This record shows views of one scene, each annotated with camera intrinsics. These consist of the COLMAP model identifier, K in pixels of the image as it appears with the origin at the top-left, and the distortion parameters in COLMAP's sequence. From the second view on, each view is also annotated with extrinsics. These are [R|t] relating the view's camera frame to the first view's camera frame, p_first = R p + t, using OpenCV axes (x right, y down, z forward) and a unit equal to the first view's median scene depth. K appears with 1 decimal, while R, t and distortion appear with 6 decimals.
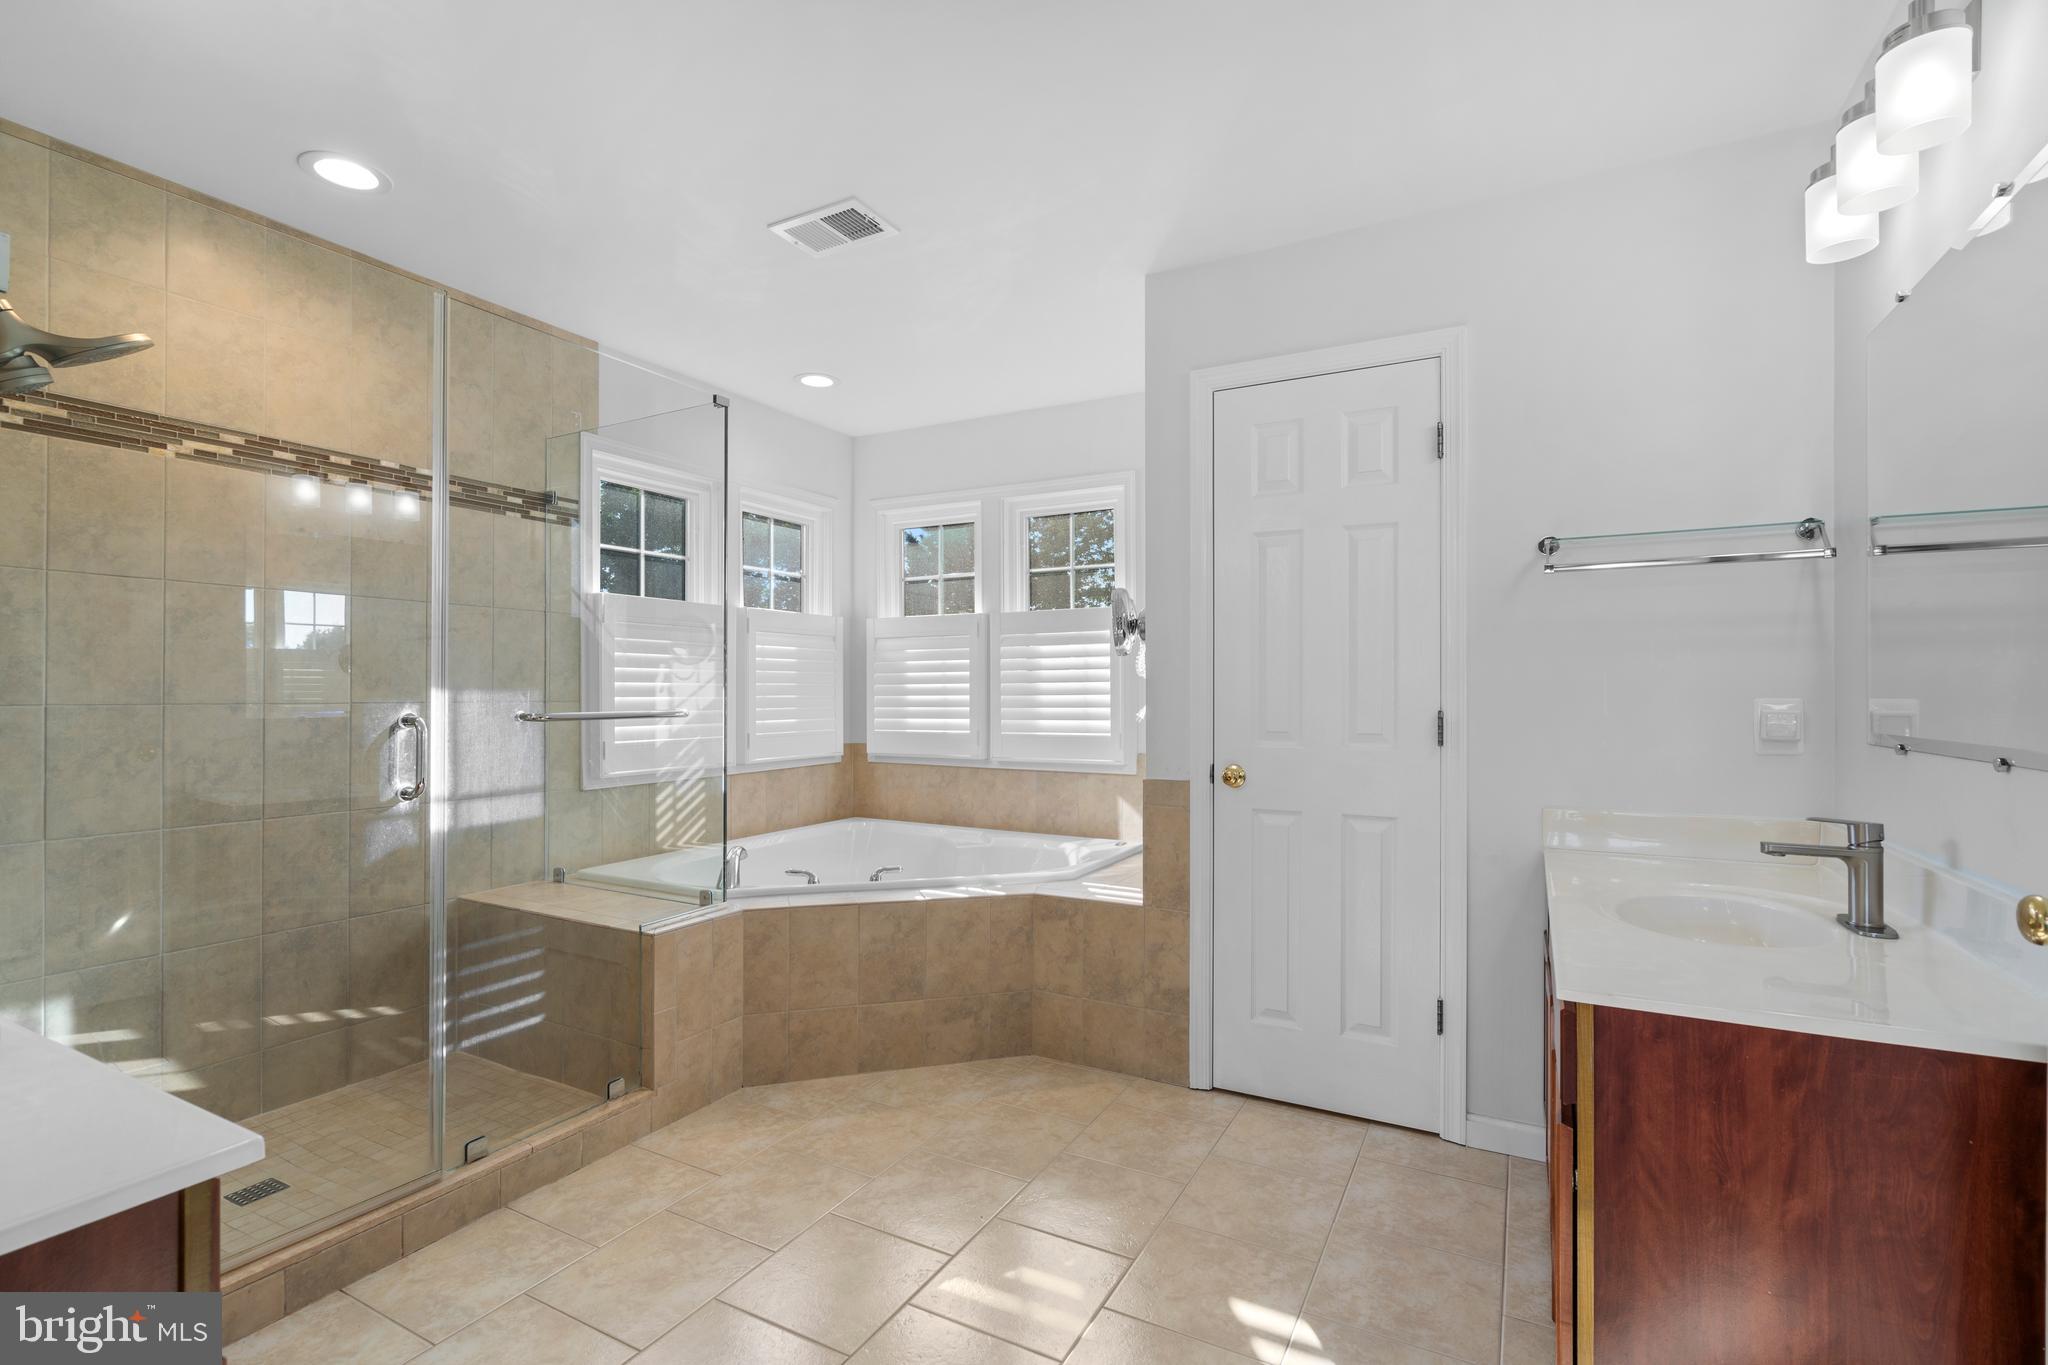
lens RADIAL K [[944.3, 0, 1022.0], [0, 944.3, 689.0], [0, 0, 1]] dist [-0.010005, 0.000511]
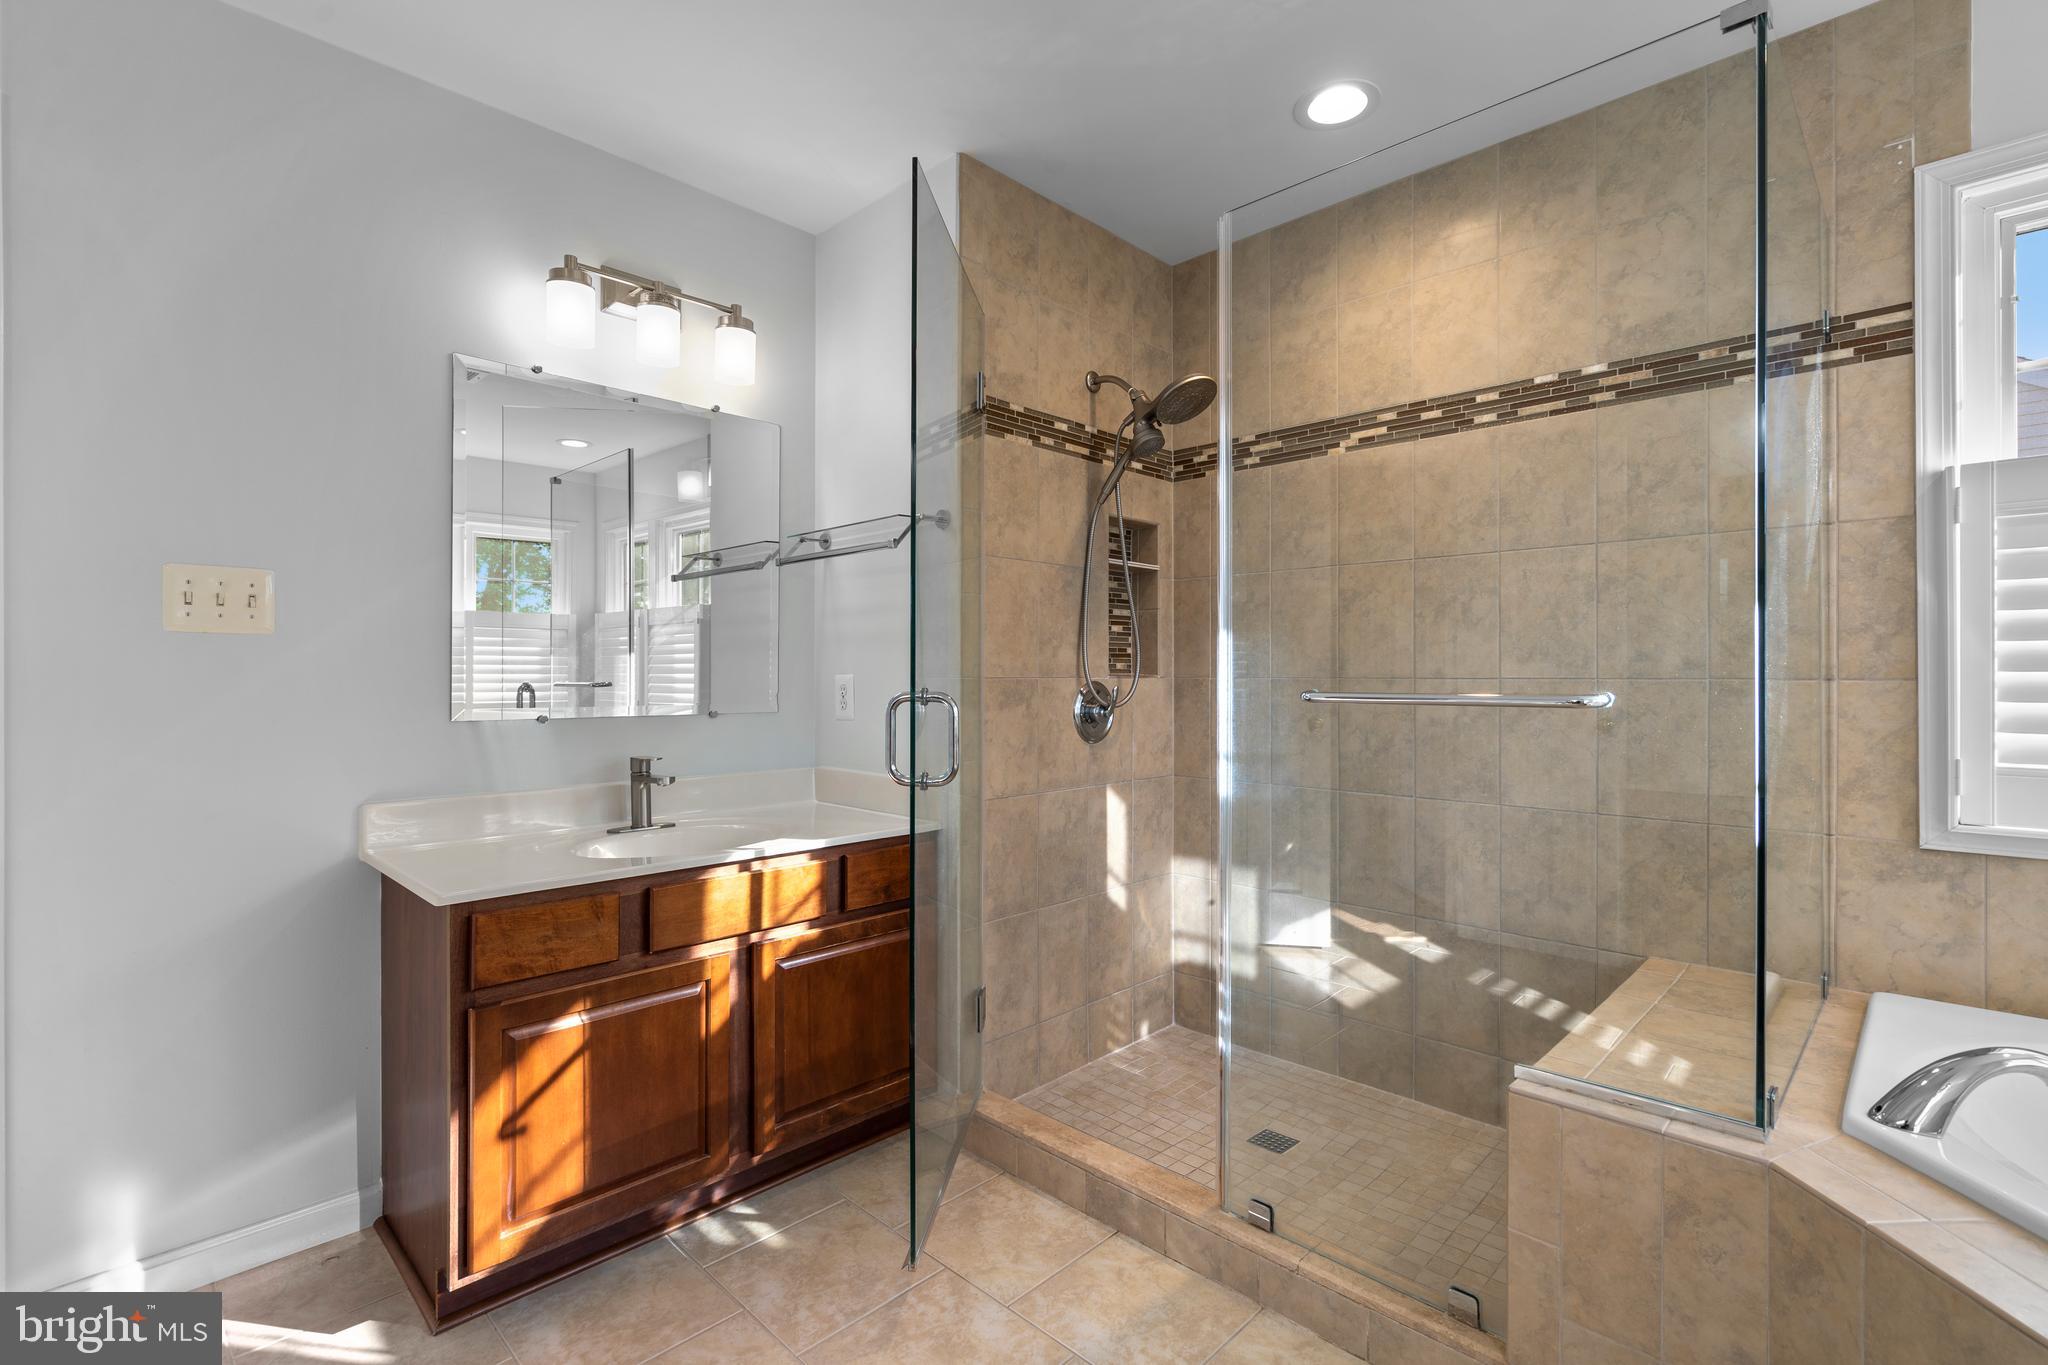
lens RADIAL K [[923.7, 0, 1030.3], [0, 923.7, 678.0], [0, 0, 1]] dist [-0.008707, 0.000281]
pose [[-0.274670, -0.004142, -0.961530, 0.221188], [-0.000182, 0.999991, -0.004255, 0.020282], [0.961539, -0.000993, -0.274668, 0.899122]]
